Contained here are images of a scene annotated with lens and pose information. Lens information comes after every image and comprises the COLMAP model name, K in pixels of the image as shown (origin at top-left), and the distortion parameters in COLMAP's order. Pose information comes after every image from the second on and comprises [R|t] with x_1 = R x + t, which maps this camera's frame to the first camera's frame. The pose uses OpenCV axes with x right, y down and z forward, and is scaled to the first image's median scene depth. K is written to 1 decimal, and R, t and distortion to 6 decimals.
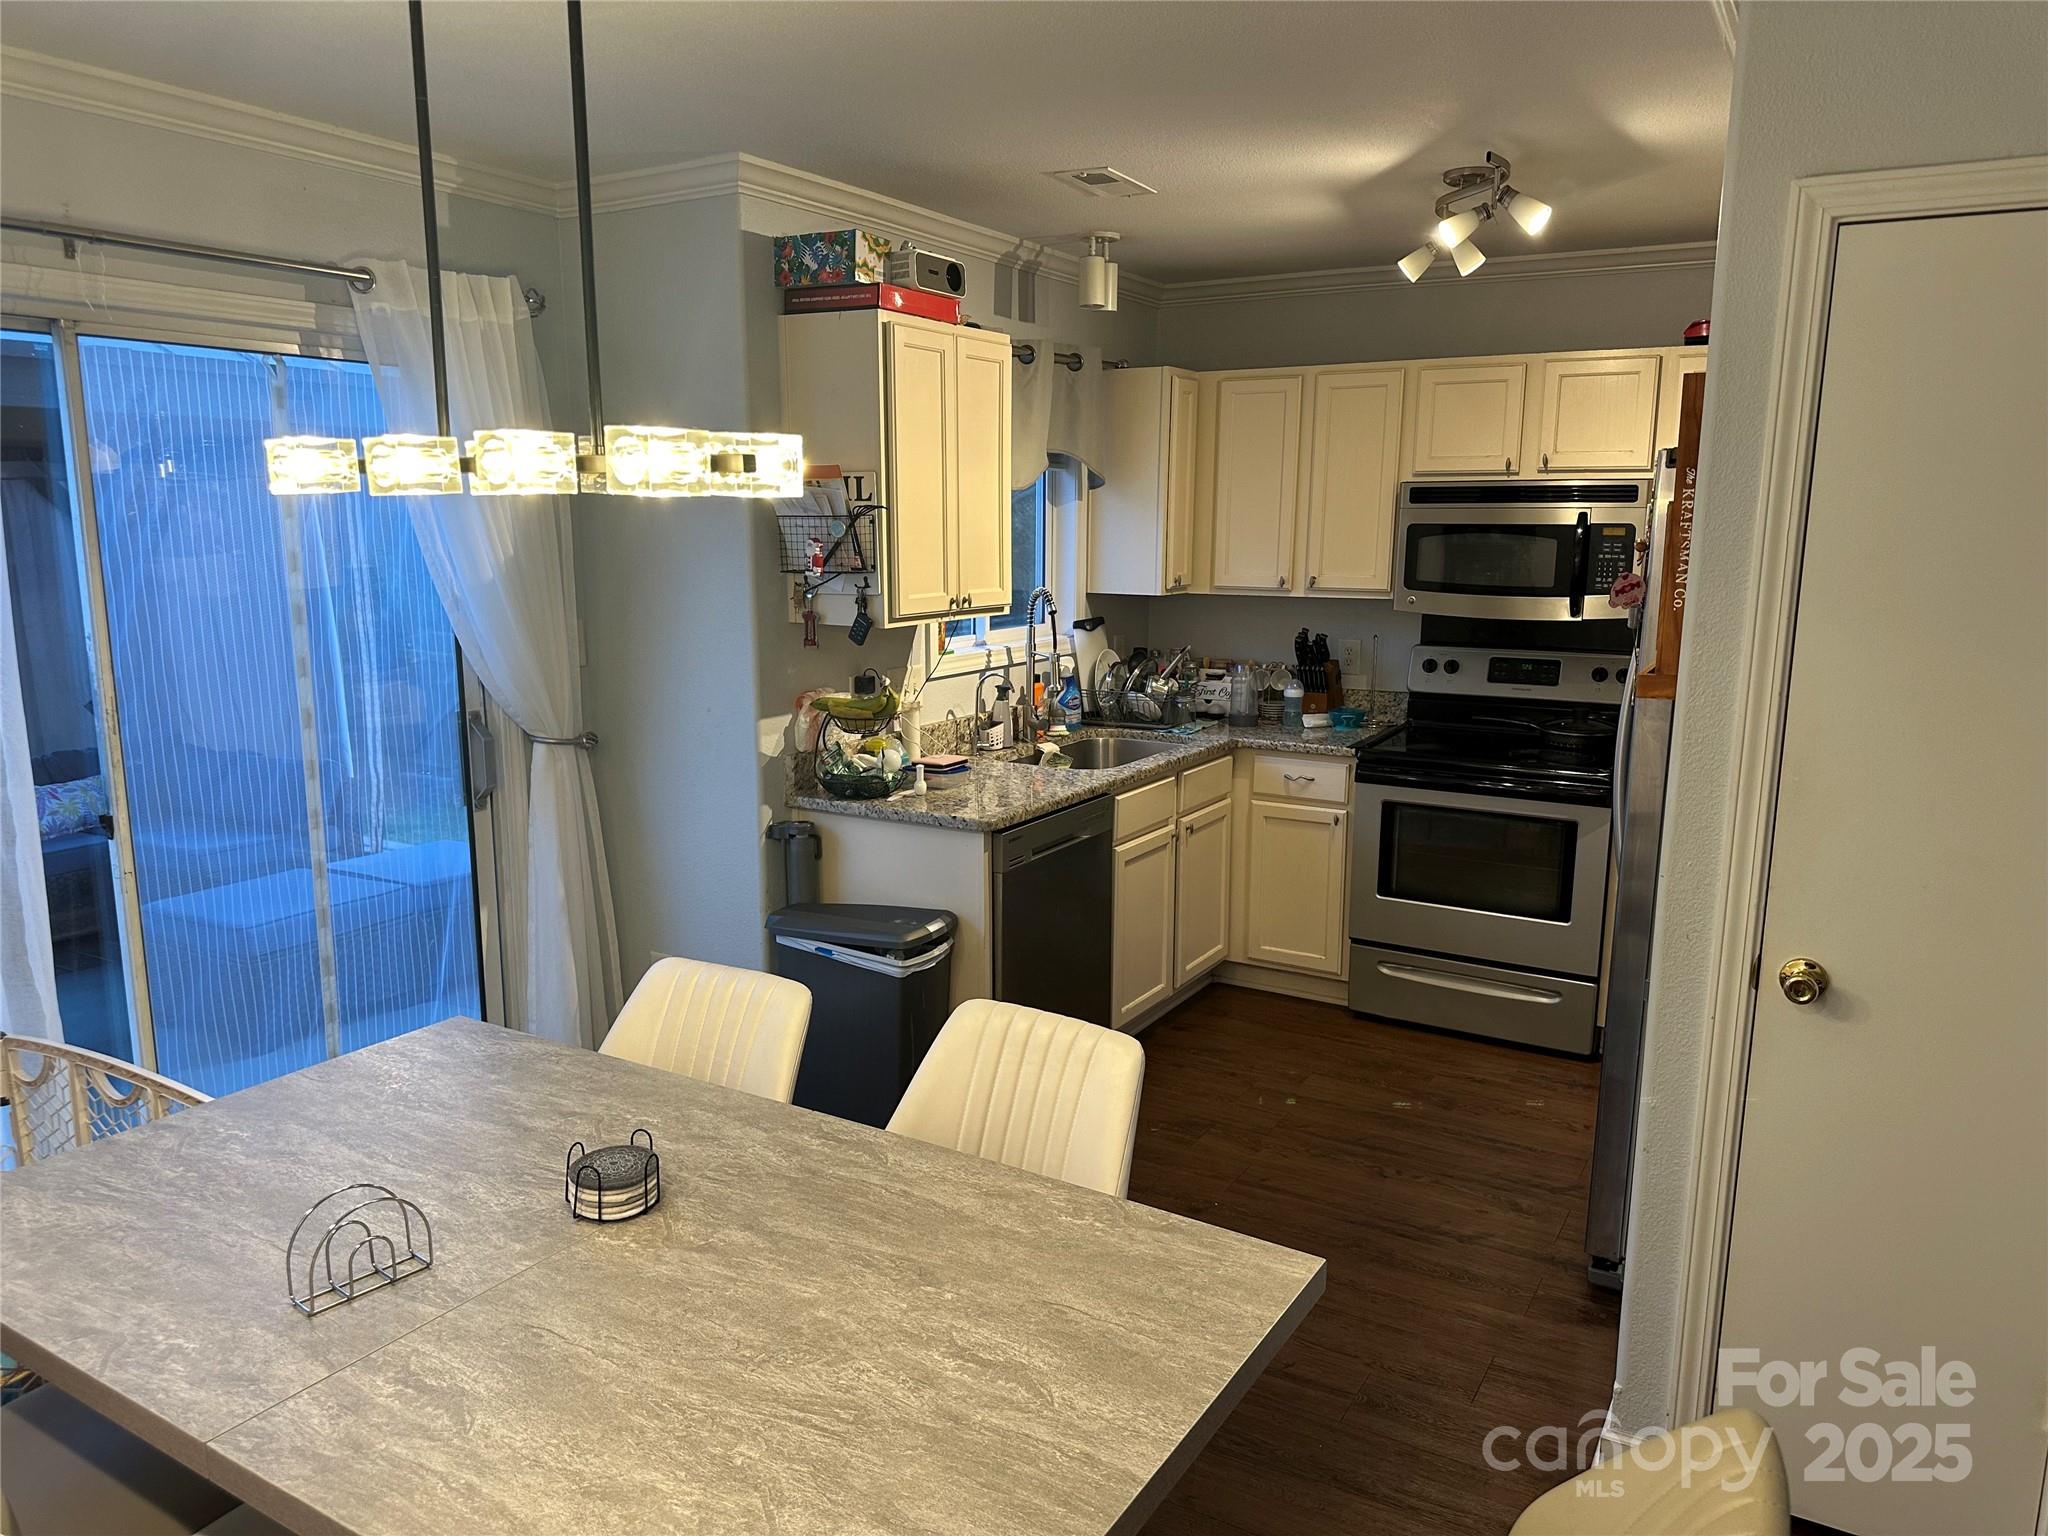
lens RADIAL K [[1464.9, 0, 1010.2], [0, 1464.9, 795.6], [0, 0, 1]] dist [0.102618, -0.123987]
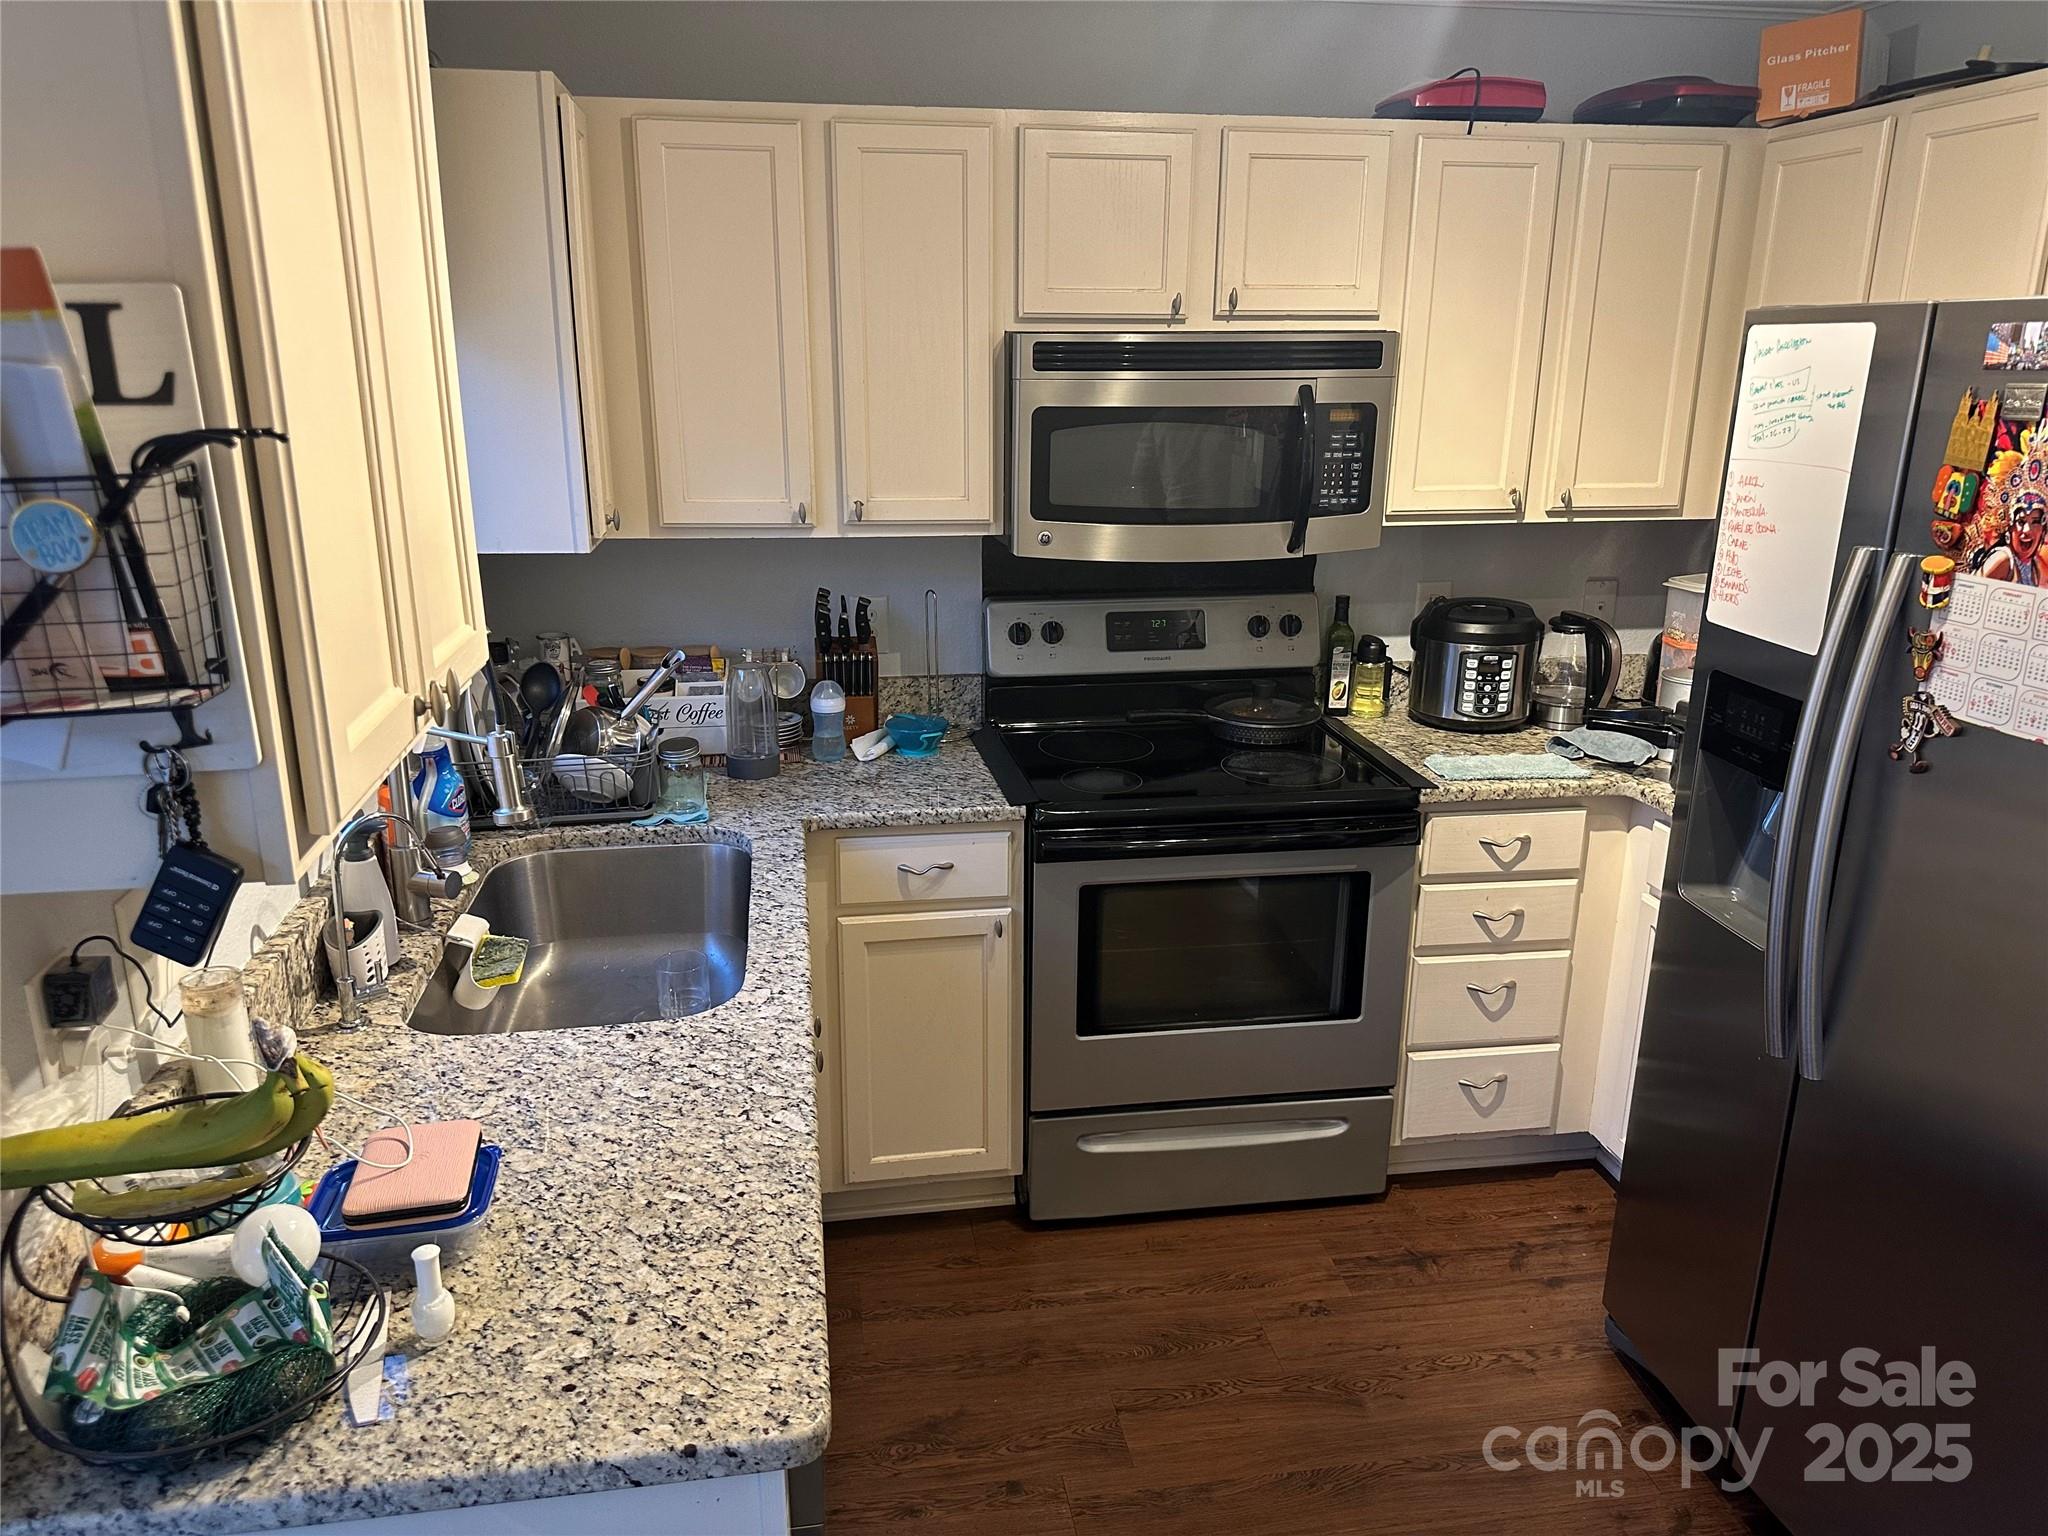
lens RADIAL K [[1444.0, 0, 1023.6], [0, 1444.0, 773.1], [0, 0, 1]] dist [0.106707, -0.184398]
pose [[0.763284, -0.180675, 0.620285, -0.110948], [0.122792, 0.983170, 0.135274, -0.117469], [-0.634286, -0.027086, 0.772624, 0.546574]]
